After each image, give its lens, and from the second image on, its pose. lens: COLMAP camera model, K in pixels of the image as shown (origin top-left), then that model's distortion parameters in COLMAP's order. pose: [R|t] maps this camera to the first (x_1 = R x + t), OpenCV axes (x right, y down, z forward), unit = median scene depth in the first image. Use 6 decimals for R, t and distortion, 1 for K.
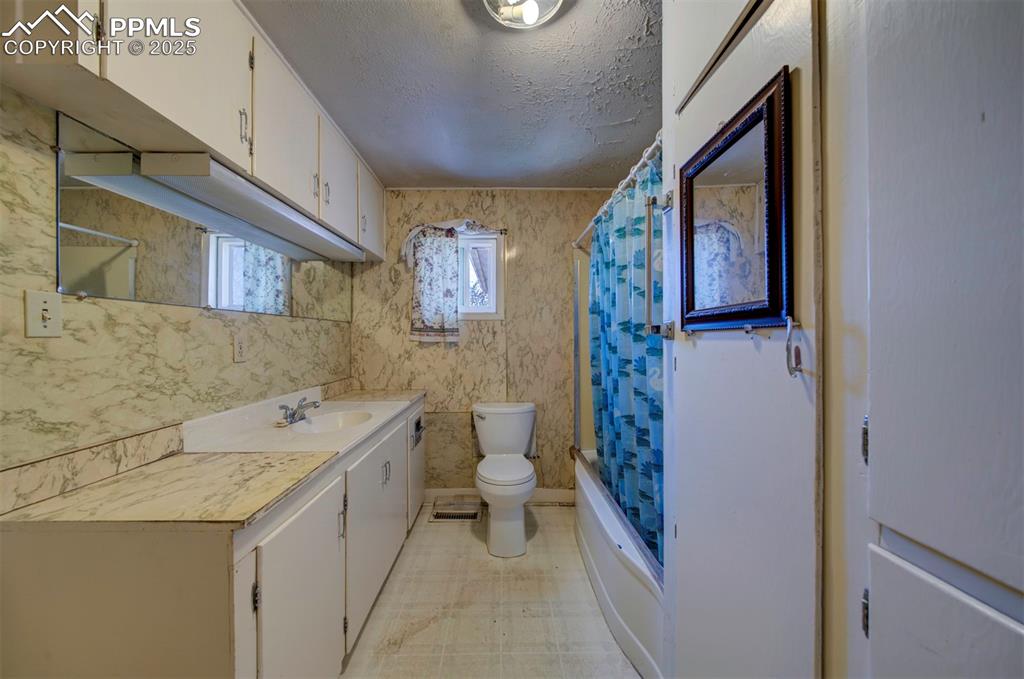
lens RADIAL K [[360.8, 0, 509.6], [0, 360.8, 343.7], [0, 0, 1]] dist [-0.000526, -0.000018]
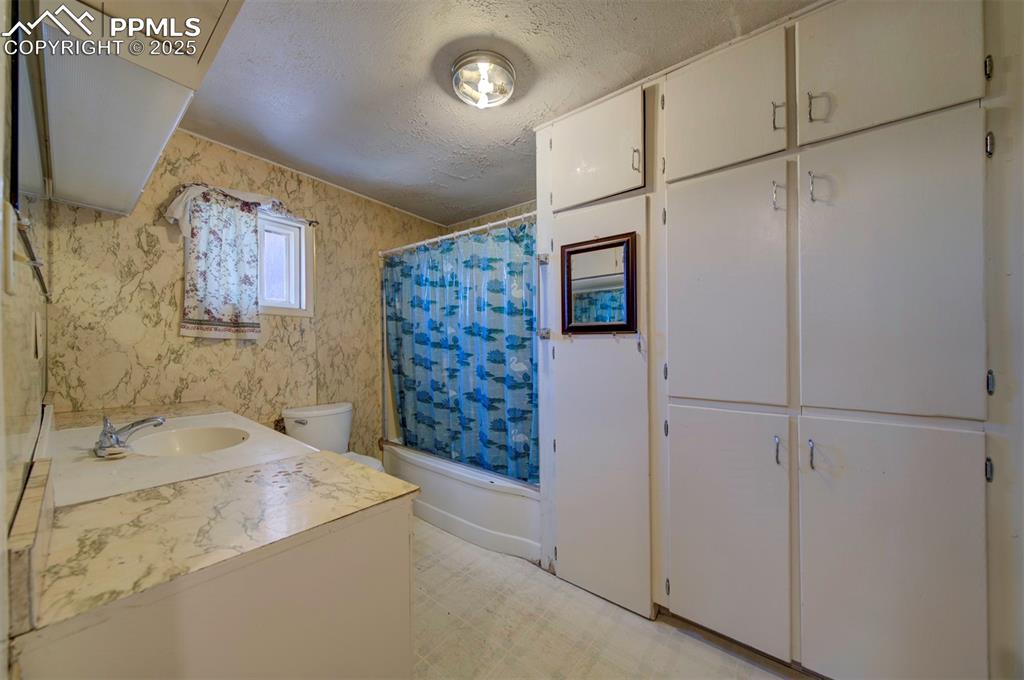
lens RADIAL K [[348.5, 0, 512.9], [0, 348.5, 349.3], [0, 0, 1]] dist [-0.007402, 0.000016]
pose [[0.621916, 0.008162, 0.783042, -0.403440], [-0.003624, 0.999965, -0.007545, 0.021587], [-0.783076, 0.001854, 0.621923, 0.034066]]
